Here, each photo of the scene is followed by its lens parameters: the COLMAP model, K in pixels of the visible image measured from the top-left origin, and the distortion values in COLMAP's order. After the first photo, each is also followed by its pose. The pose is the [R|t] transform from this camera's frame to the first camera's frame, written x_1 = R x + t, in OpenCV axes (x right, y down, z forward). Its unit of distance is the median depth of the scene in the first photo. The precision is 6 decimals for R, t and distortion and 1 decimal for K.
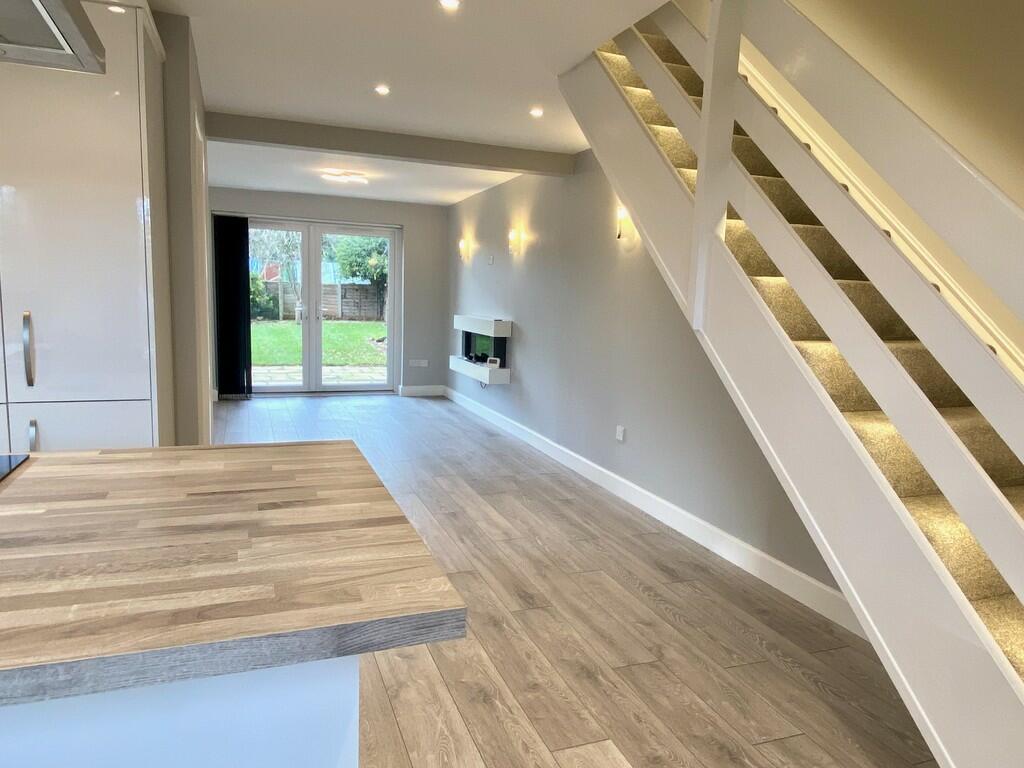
lens RADIAL K [[693.0, 0, 512.0], [0, 693.0, 384.0], [0, 0, 1]] dist [0.057689, 0.000129]
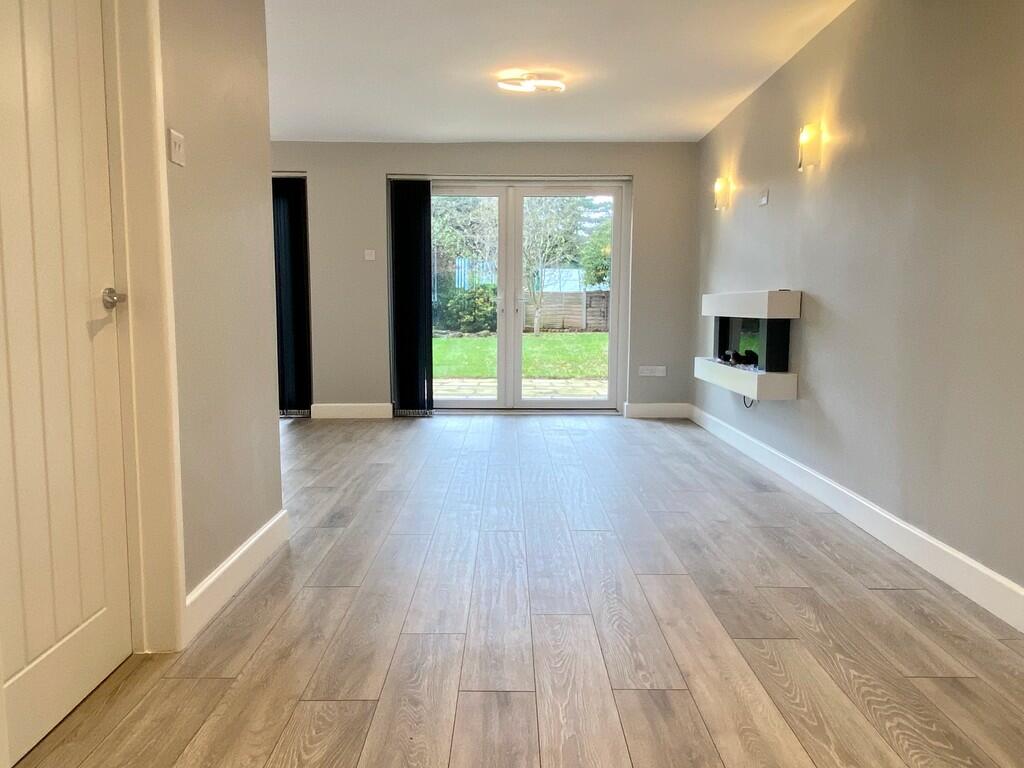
lens RADIAL K [[731.3, 0, 512.0], [0, 731.3, 384.0], [0, 0, 1]] dist [0.076799, -0.106592]
pose [[0.935739, 0.007495, -0.352614, -0.006711], [-0.018127, 0.999475, -0.026860, 0.006266], [0.352228, 0.031526, 0.935383, 0.293076]]
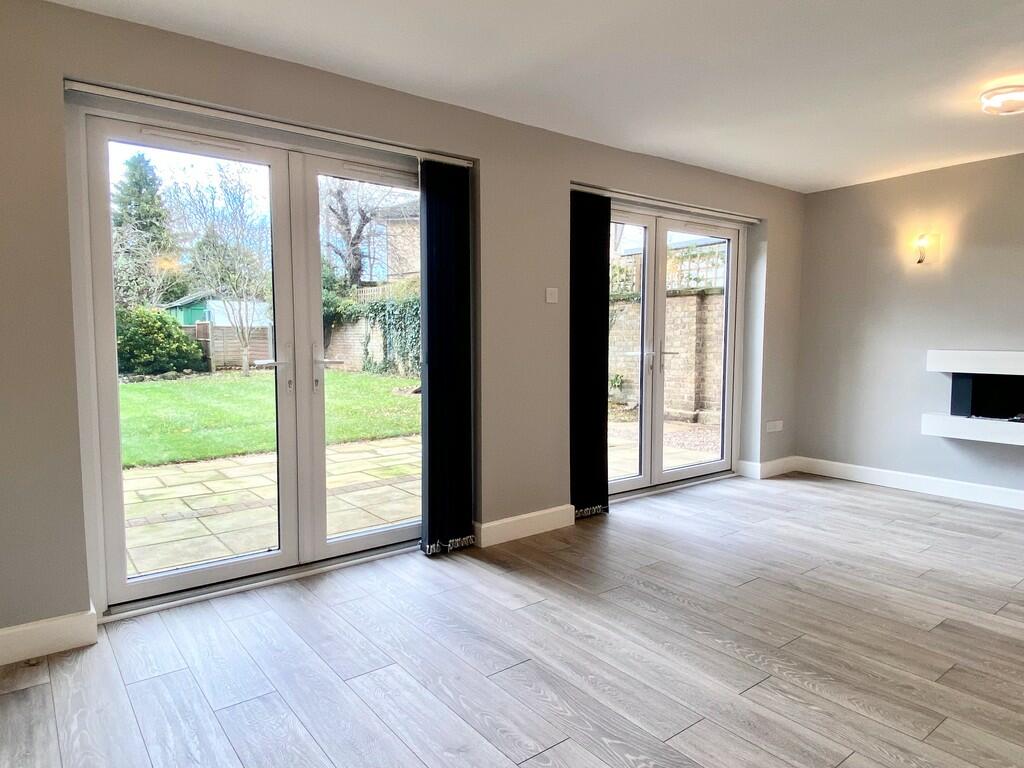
lens RADIAL K [[639.6, 0, 512.0], [0, 639.6, 384.0], [0, 0, 1]] dist [0.071296, 0.000134]
pose [[0.957578, -0.054116, 0.283046, -0.630788], [0.068165, 0.996871, -0.040018, -0.072362], [-0.279995, 0.057614, 0.958271, 0.543978]]
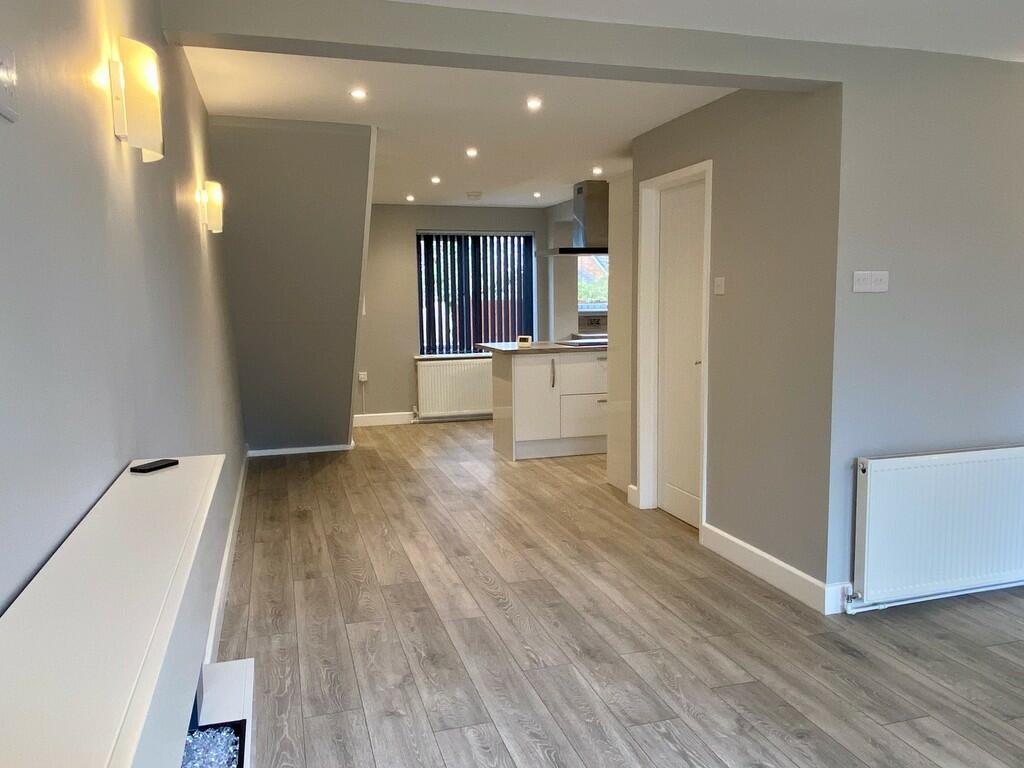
lens RADIAL K [[731.3, 0, 512.0], [0, 731.3, 384.0], [0, 0, 1]] dist [0.076799, -0.106592]
pose [[-0.997984, -0.027856, 0.057018, -0.108300], [-0.013039, 0.969350, 0.245339, -0.142061], [-0.062105, 0.244101, -0.967759, 1.007393]]
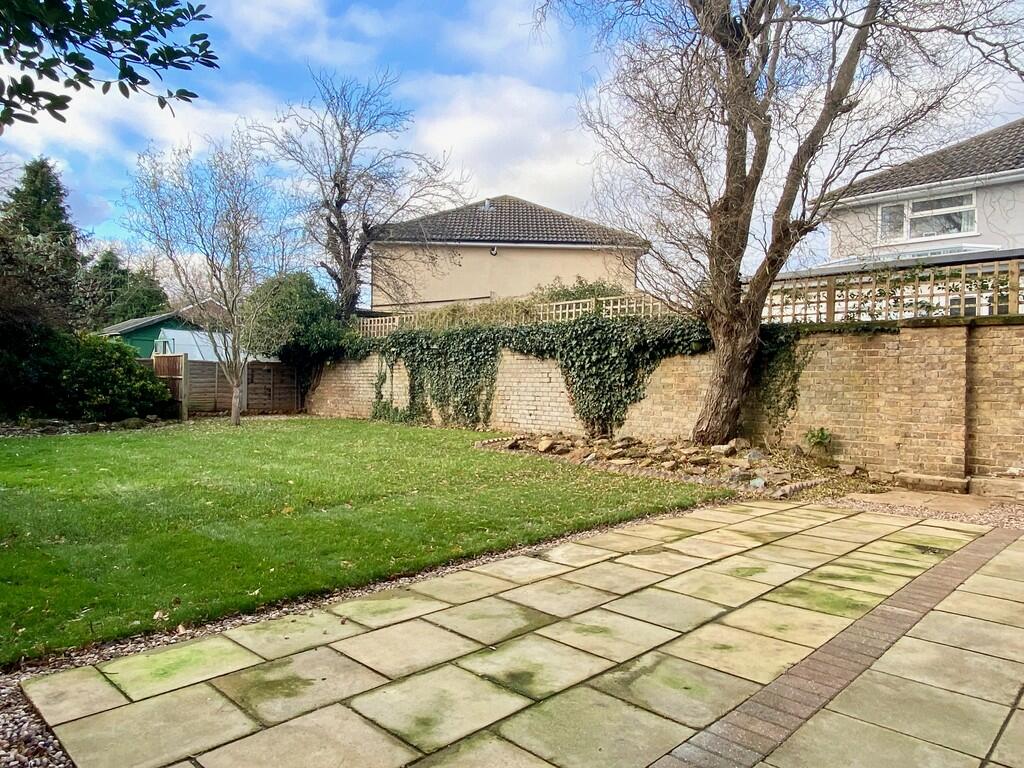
lens RADIAL K [[670.1, 0, 512.0], [0, 670.1, 384.0], [0, 0, 1]] dist [0.039243, -0.000061]
pose [[0.906003, -0.015941, 0.422970, -0.942360], [0.066230, 0.992321, -0.104466, -0.118799], [-0.418057, 0.122660, 0.900102, 0.976409]]
